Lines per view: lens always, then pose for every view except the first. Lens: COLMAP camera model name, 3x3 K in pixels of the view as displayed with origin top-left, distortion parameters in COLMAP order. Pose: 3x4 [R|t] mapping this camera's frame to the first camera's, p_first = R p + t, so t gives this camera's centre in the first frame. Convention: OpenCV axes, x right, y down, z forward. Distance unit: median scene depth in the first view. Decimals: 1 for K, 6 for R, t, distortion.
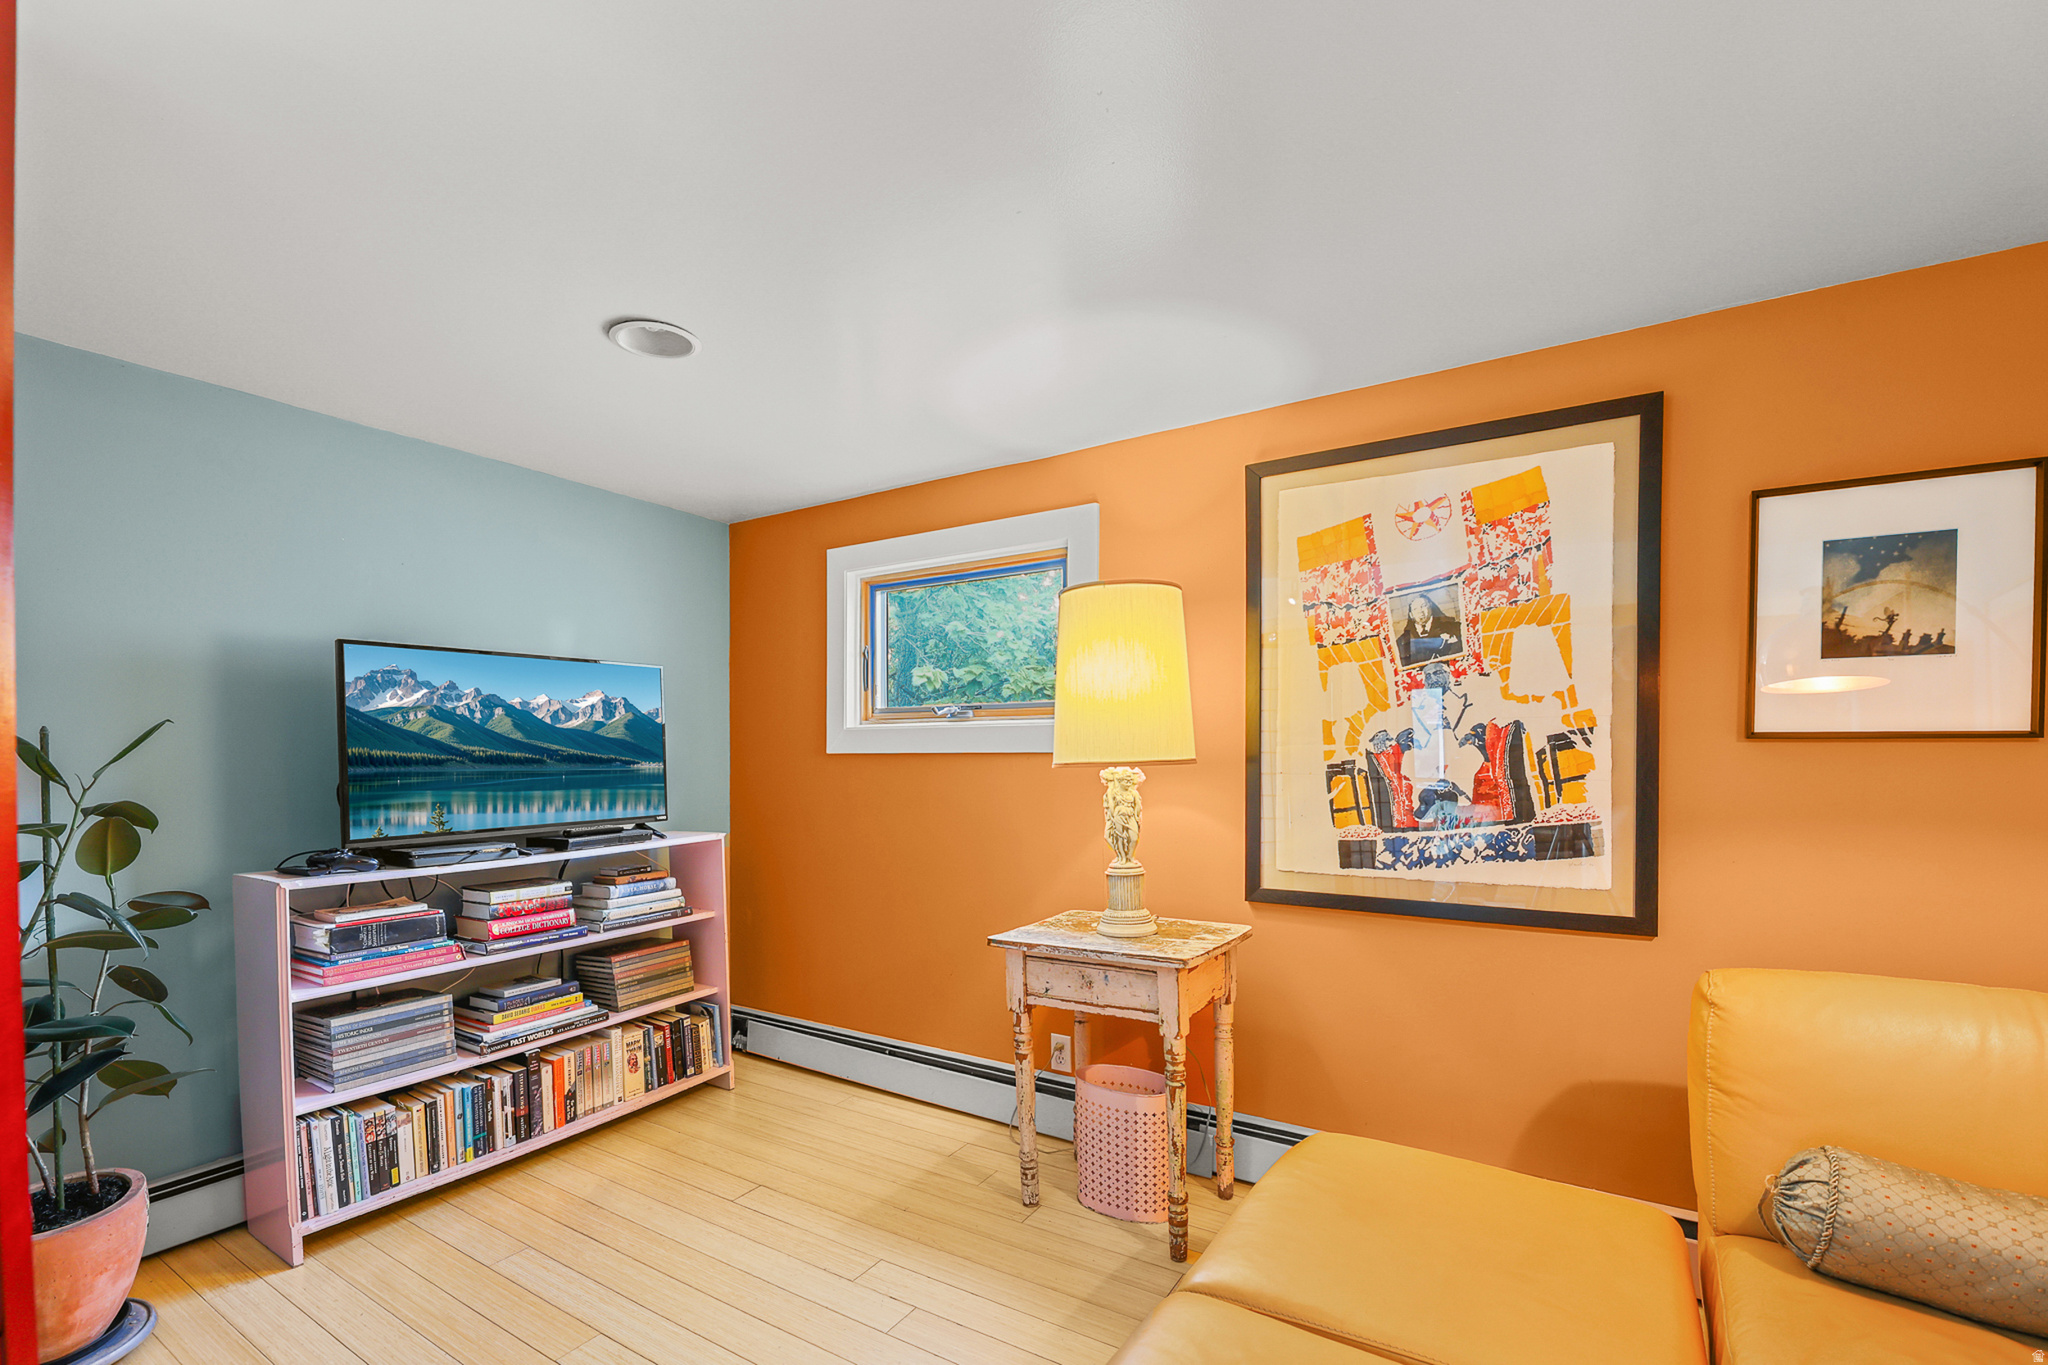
lens RADIAL K [[787.7, 0, 1017.9], [0, 787.7, 765.3], [0, 0, 1]] dist [-0.001396, -0.000149]
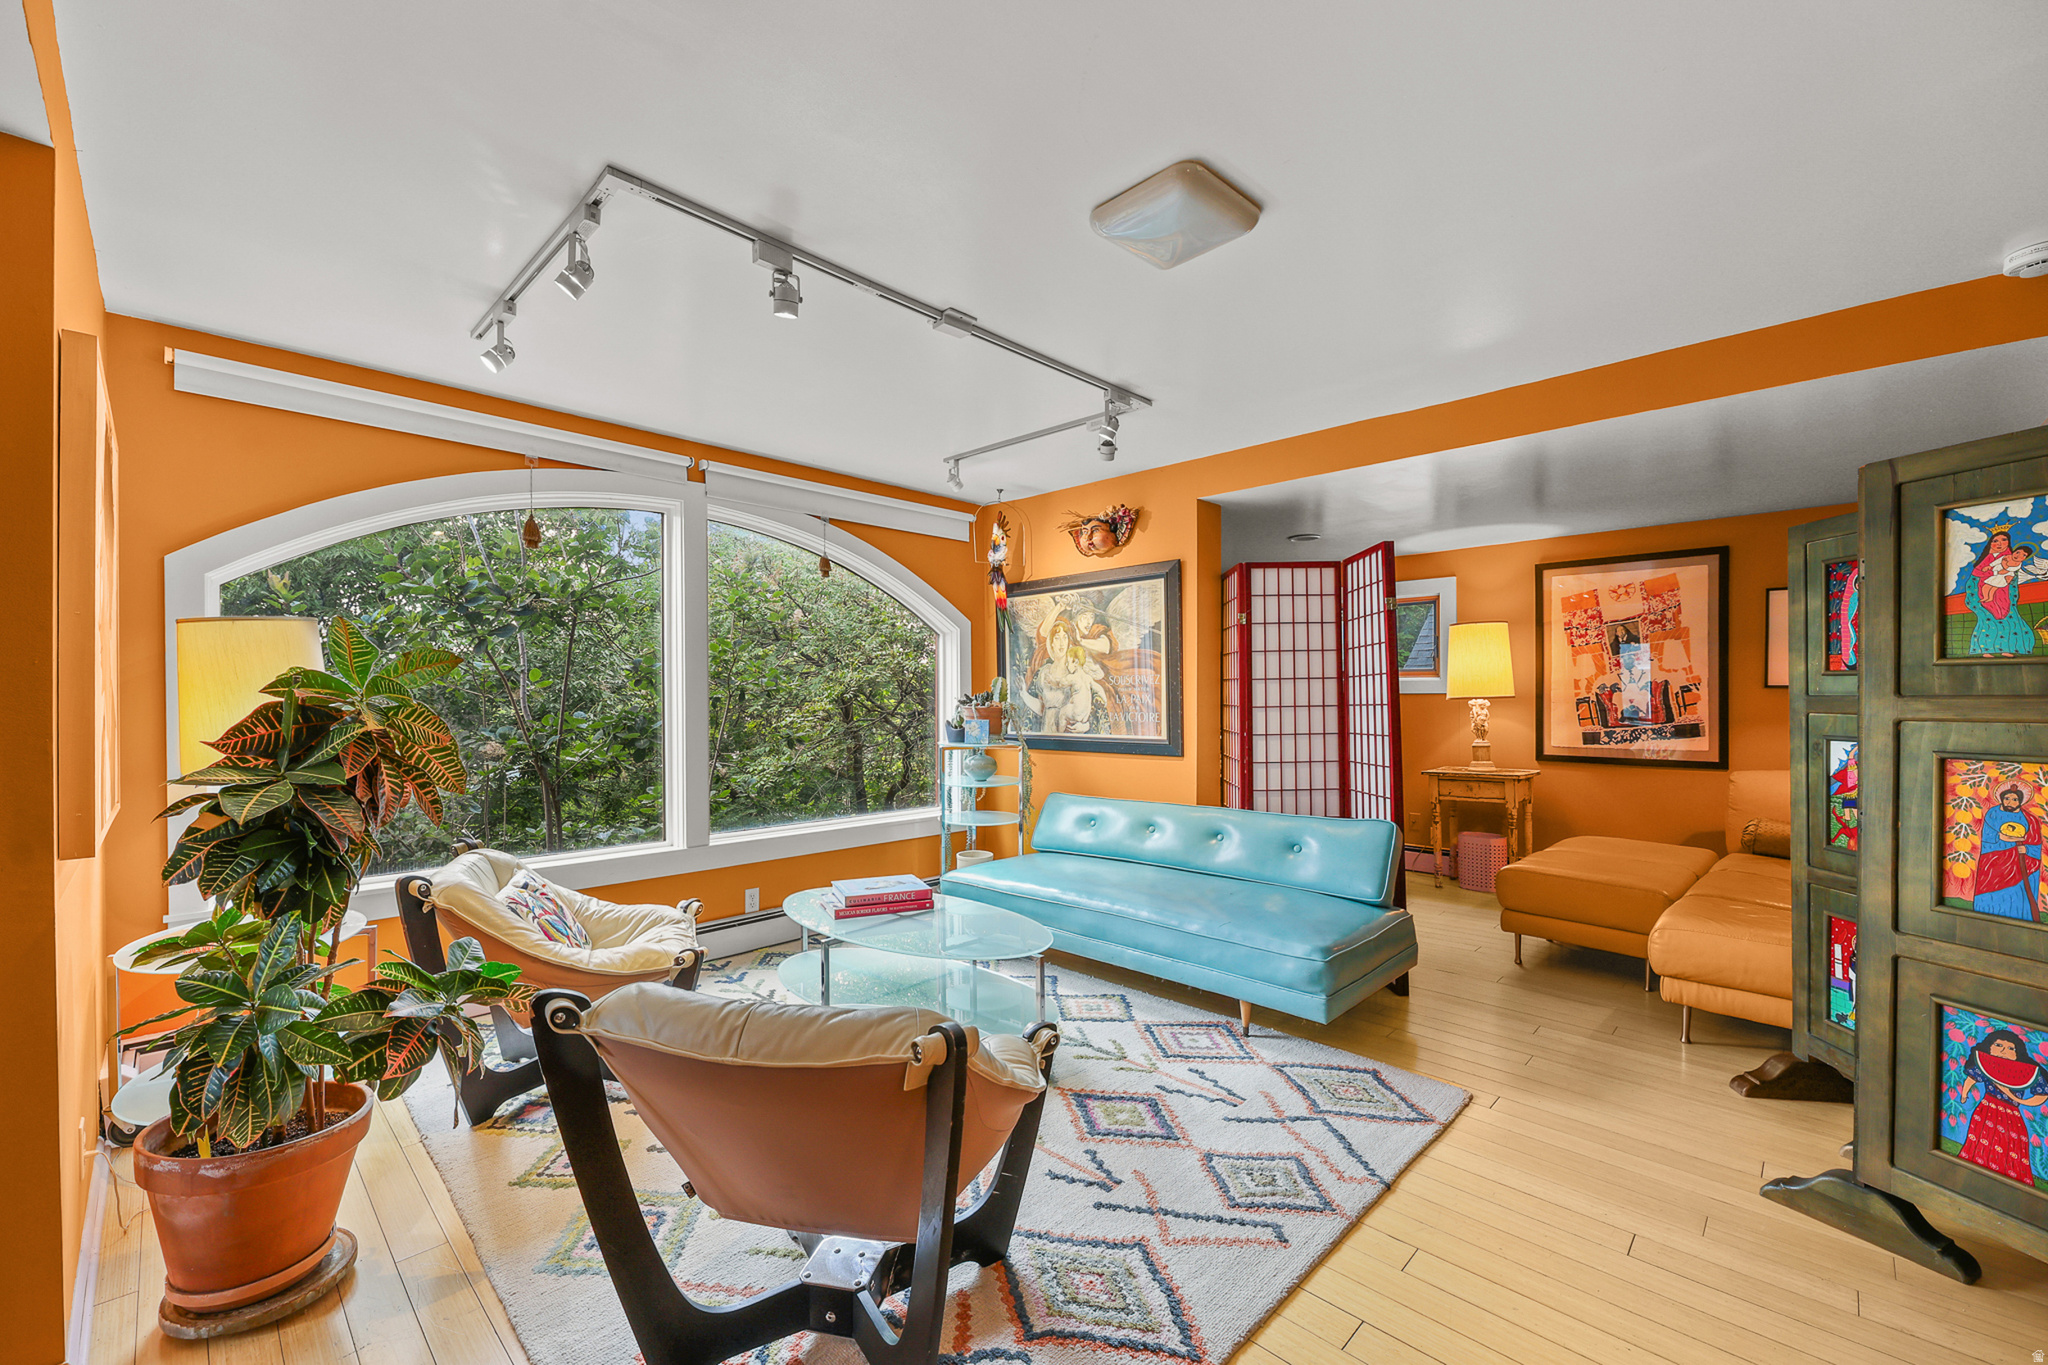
lens RADIAL K [[832.7, 0, 1020.0], [0, 832.7, 696.9], [0, 0, 1]] dist [-0.006805, -0.000453]
pose [[0.985780, 0.000379, -0.168038, -0.801382], [-0.002905, 0.999886, -0.014786, 0.034110], [0.168013, 0.015063, 0.985670, -1.658361]]
